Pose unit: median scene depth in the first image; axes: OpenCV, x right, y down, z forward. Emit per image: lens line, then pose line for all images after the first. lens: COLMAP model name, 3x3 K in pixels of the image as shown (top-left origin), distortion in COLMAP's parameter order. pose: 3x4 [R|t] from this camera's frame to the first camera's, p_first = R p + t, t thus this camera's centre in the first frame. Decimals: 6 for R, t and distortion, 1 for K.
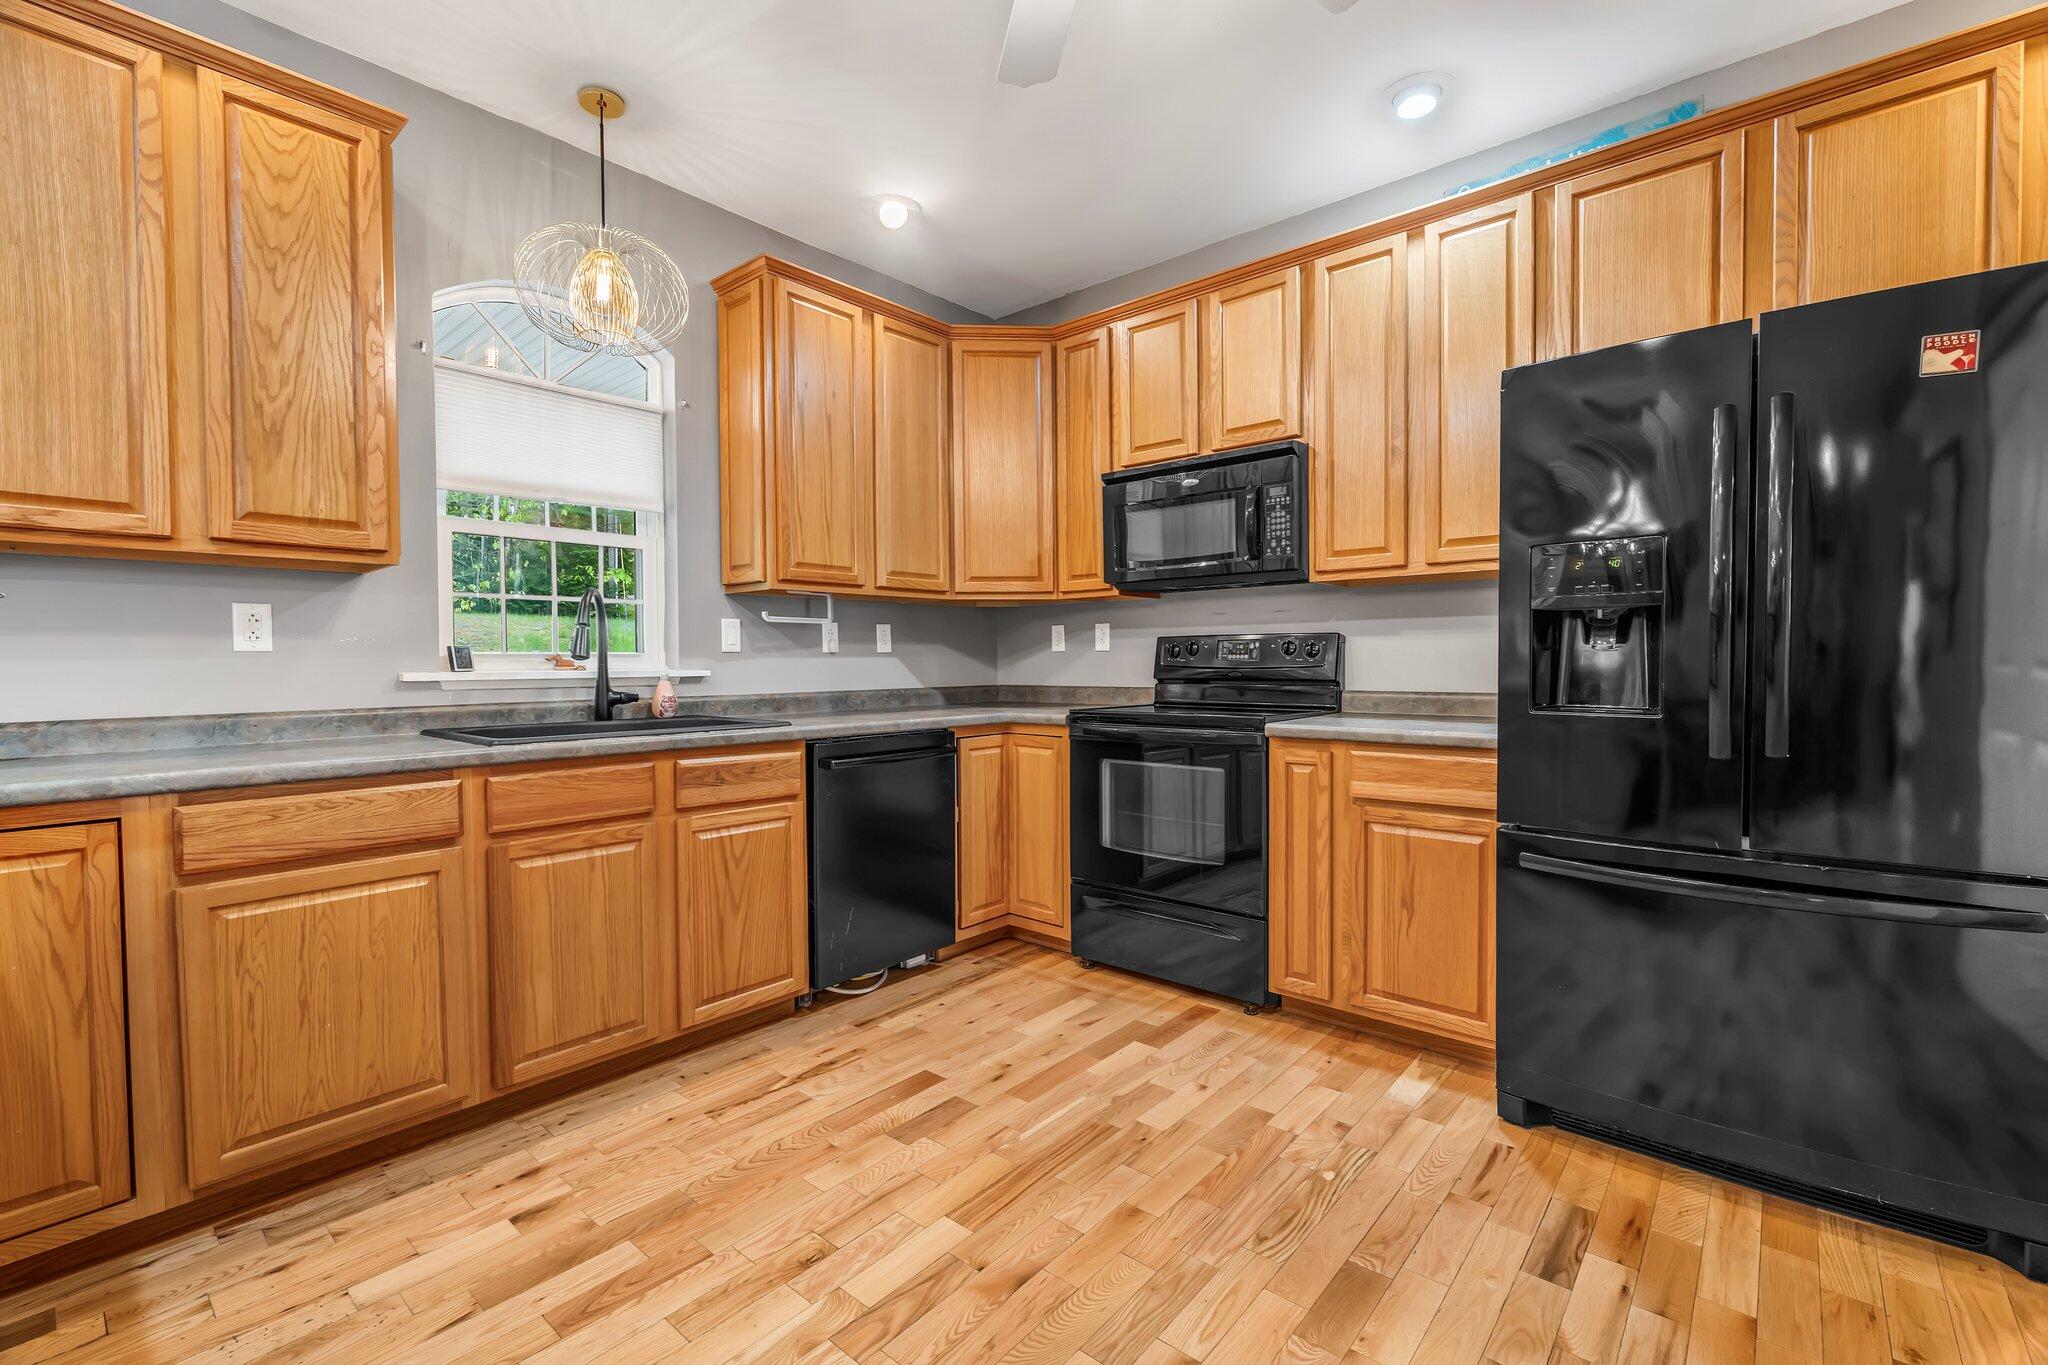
lens RADIAL K [[888.4, 0, 1017.6], [0, 888.4, 683.5], [0, 0, 1]] dist [-0.005194, 0.001117]
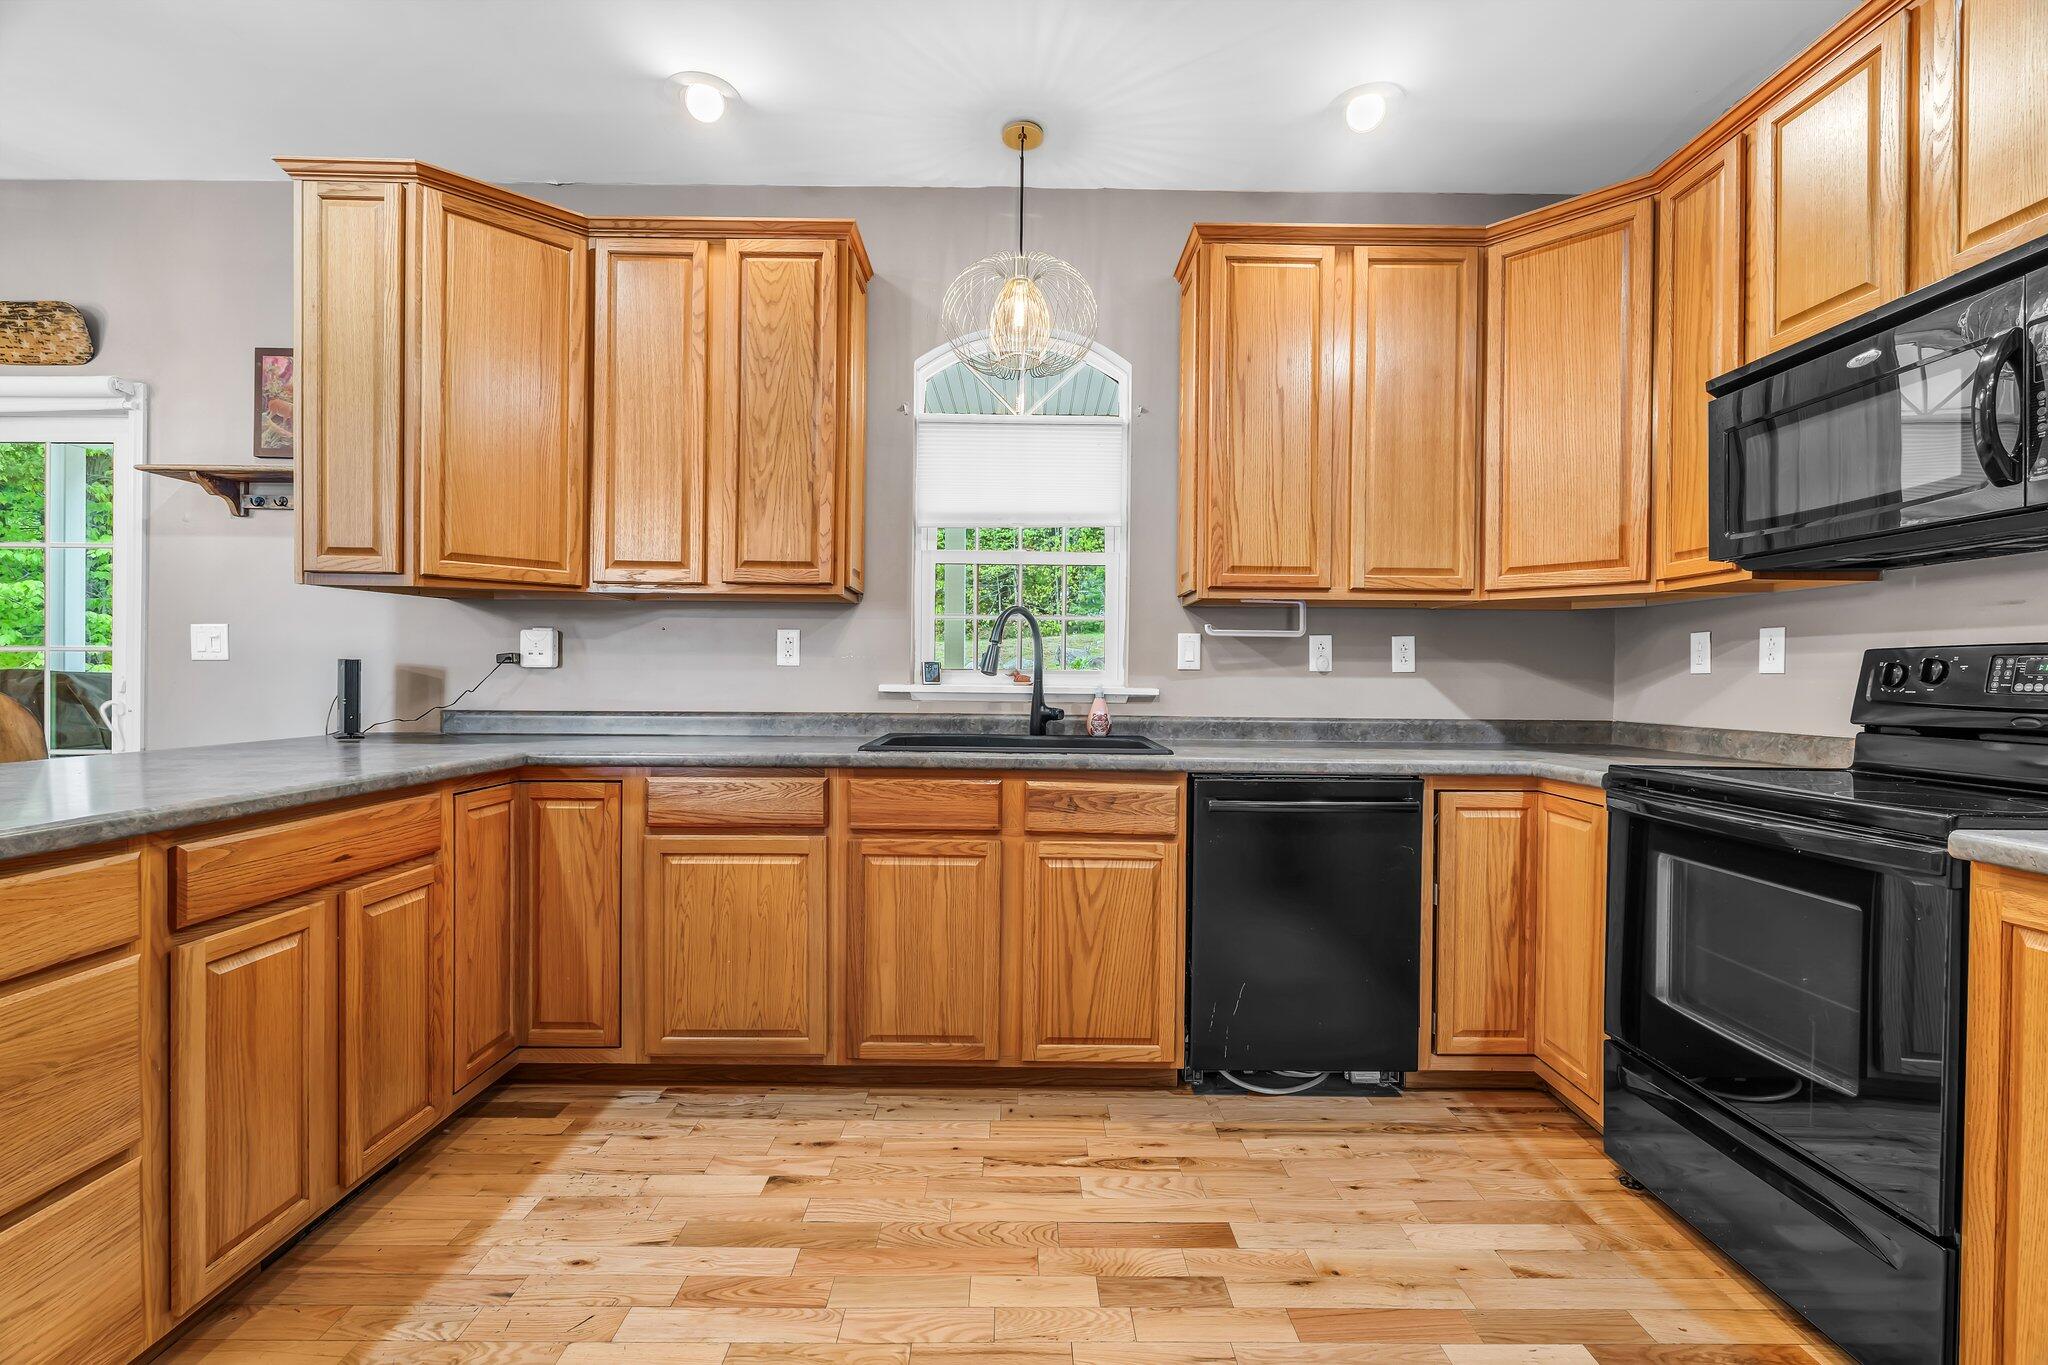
lens RADIAL K [[888.4, 0, 1029.9], [0, 888.4, 685.4], [0, 0, 1]] dist [-0.005194, 0.001117]
pose [[0.664200, 0.021528, -0.747245, 0.273839], [-0.034779, 0.999393, -0.002121, -0.012448], [0.746745, 0.027397, 0.664546, 0.288935]]
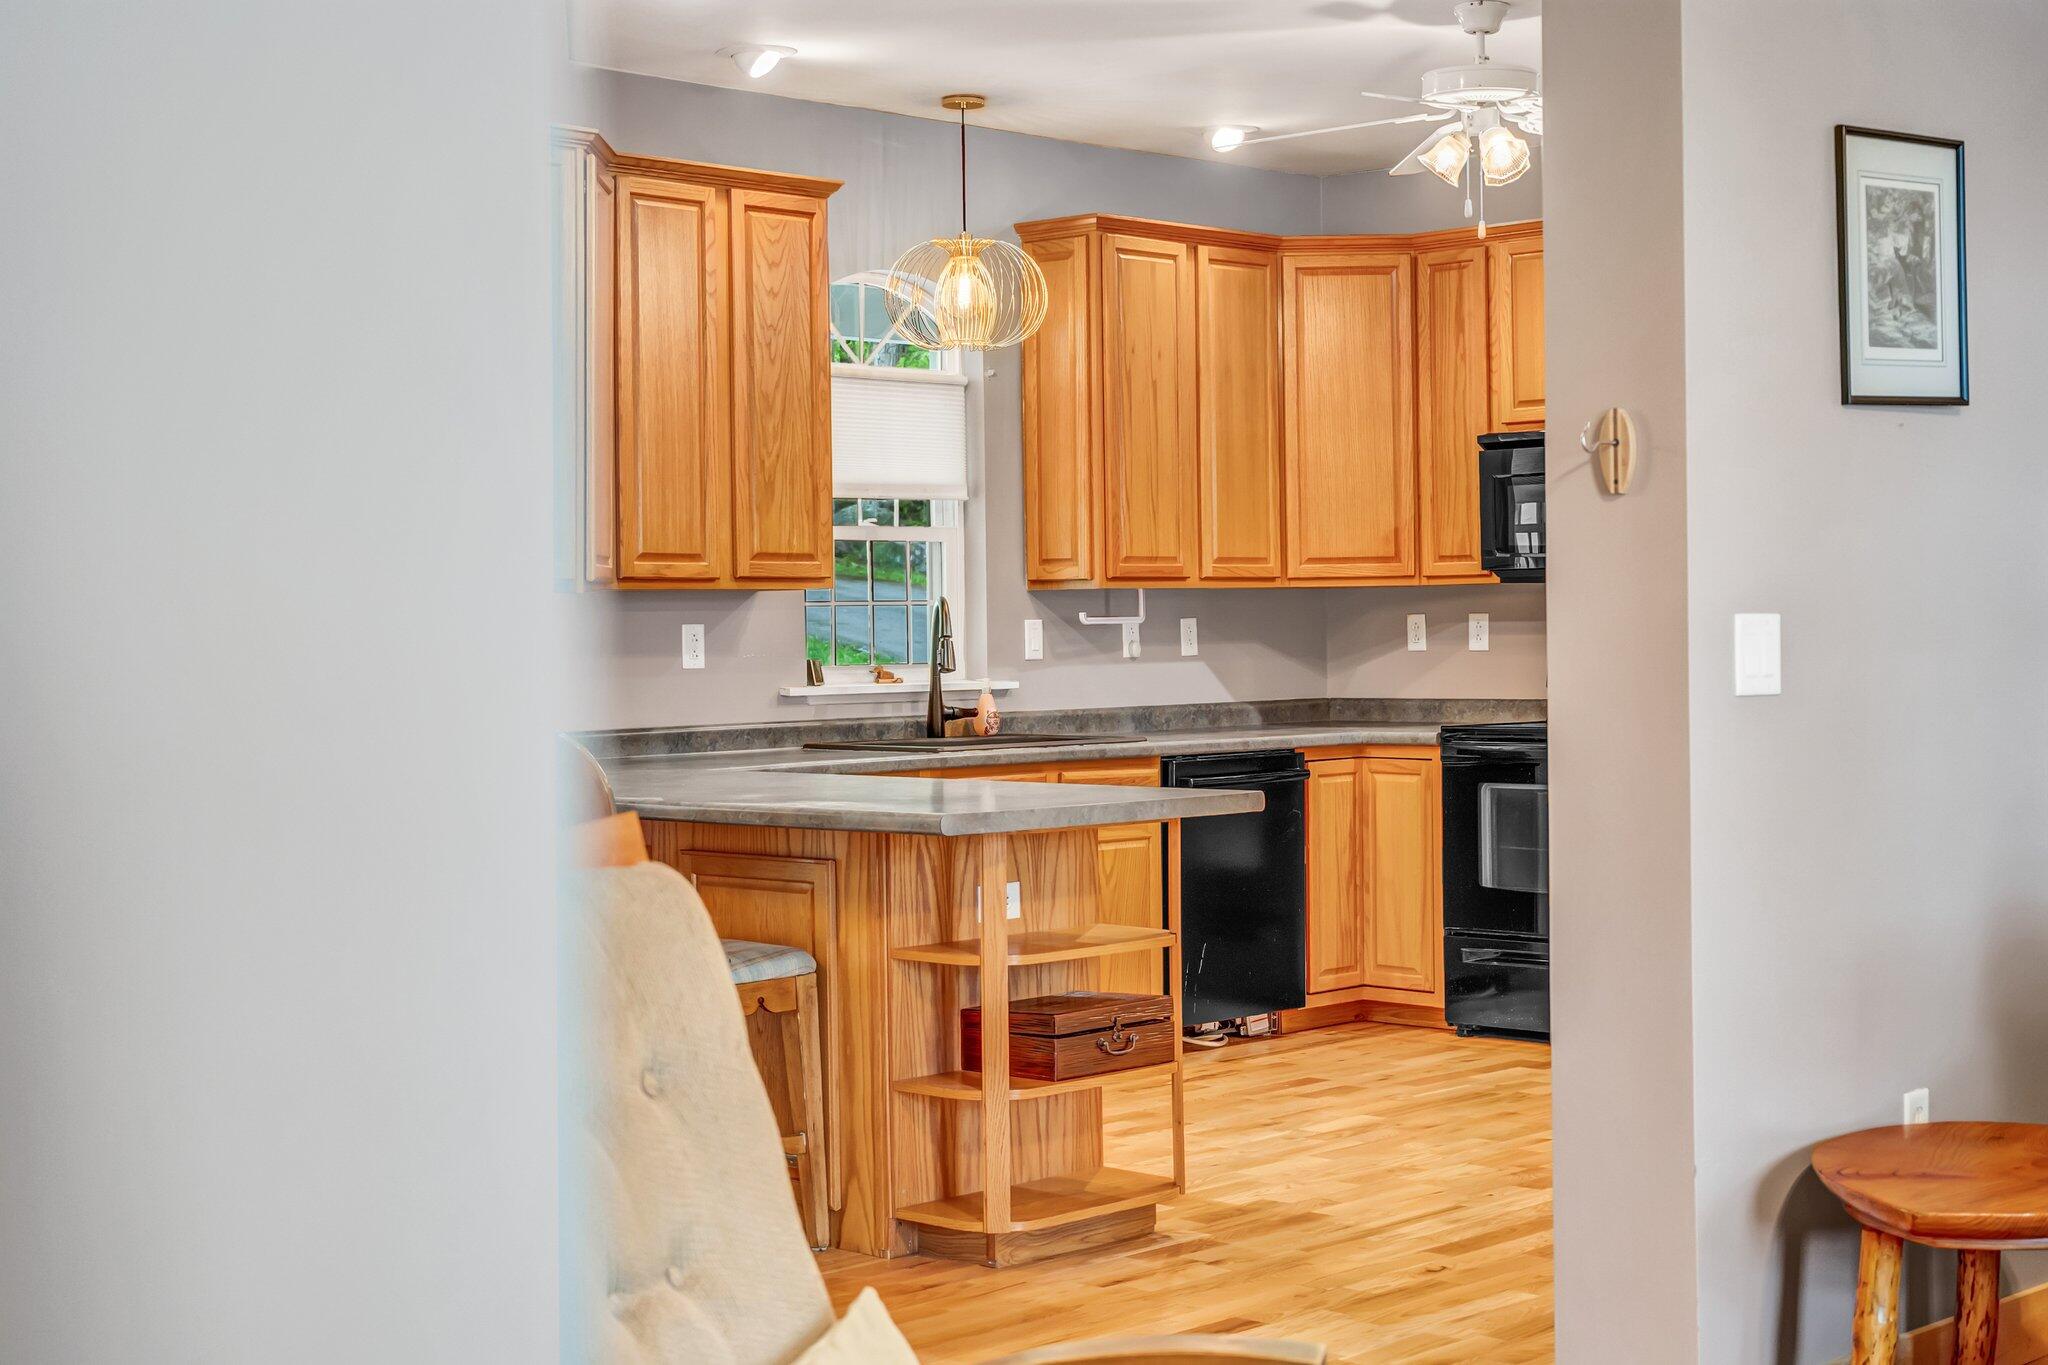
lens RADIAL K [[3035.5, 0, 1038.2], [0, 3035.5, 679.5], [0, 0, 1]] dist [0.046758, 0.000000]
pose [[0.999068, -0.005341, -0.042830, -0.211016], [0.005052, 0.999964, -0.006836, 0.003356], [0.042865, 0.006613, 0.999059, -1.998769]]
